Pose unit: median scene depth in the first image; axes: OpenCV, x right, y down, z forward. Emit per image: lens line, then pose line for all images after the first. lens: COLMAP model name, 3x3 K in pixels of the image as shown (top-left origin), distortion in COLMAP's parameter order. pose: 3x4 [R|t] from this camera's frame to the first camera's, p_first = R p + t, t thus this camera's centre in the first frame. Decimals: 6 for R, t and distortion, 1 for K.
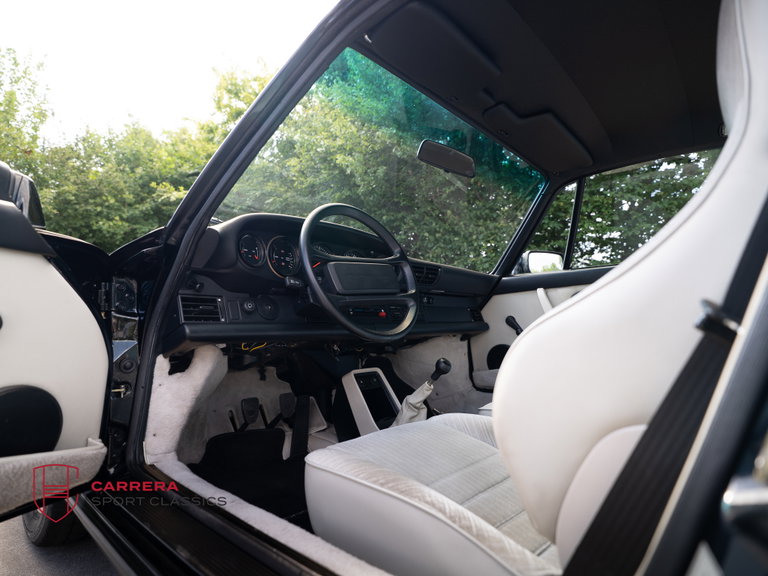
lens RADIAL K [[433.5, 0, 384.0], [0, 433.5, 288.0], [0, 0, 1]] dist [0.001805, 0.000185]
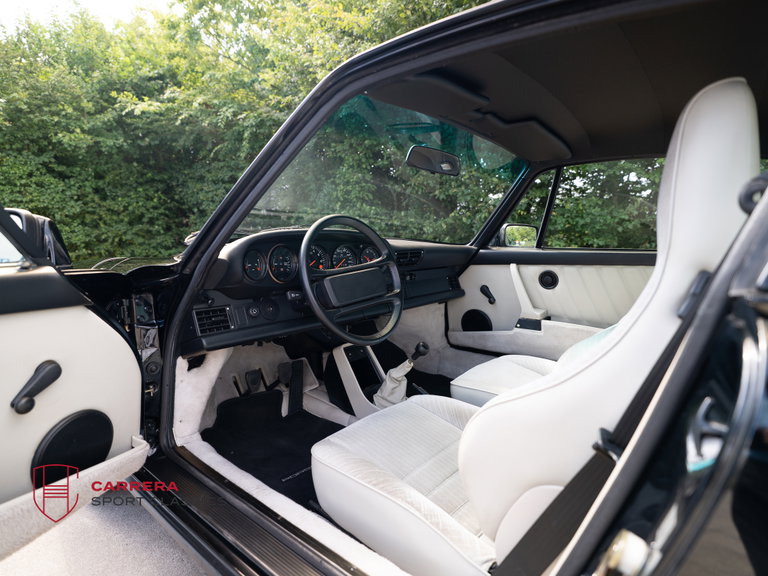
lens RADIAL K [[440.0, 0, 384.0], [0, 440.0, 288.0], [0, 0, 1]] dist [0.000459, -0.001035]
pose [[0.998640, 0.009833, 0.051207, -0.023344], [-0.020823, 0.975559, 0.218751, -0.201181], [-0.047805, -0.219519, 0.974436, -0.087696]]
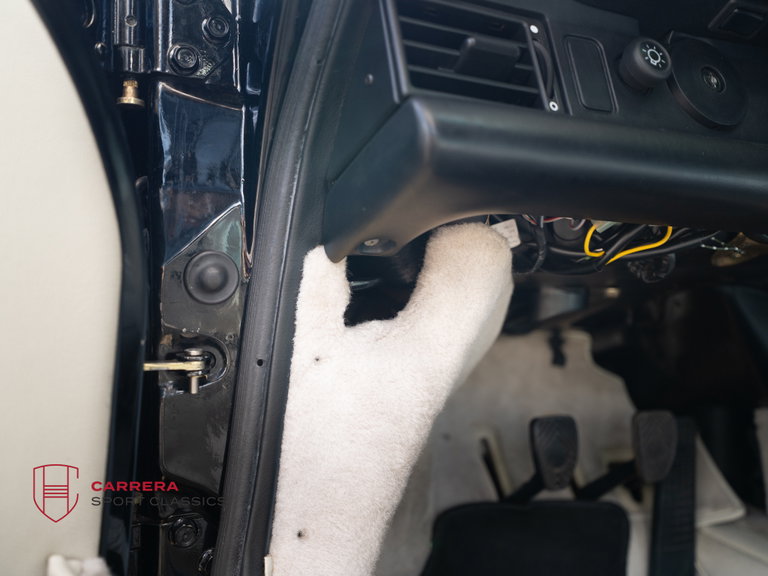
lens RADIAL K [[683.9, 0, 367.1], [0, 683.9, 288.7], [0, 0, 1]] dist [-0.001515, 0.000830]
pose [[0.922190, 0.037794, -0.384885, -0.221773], [-0.000369, 0.995299, 0.096850, 0.094859], [0.386736, -0.089172, 0.917869, 0.425817]]
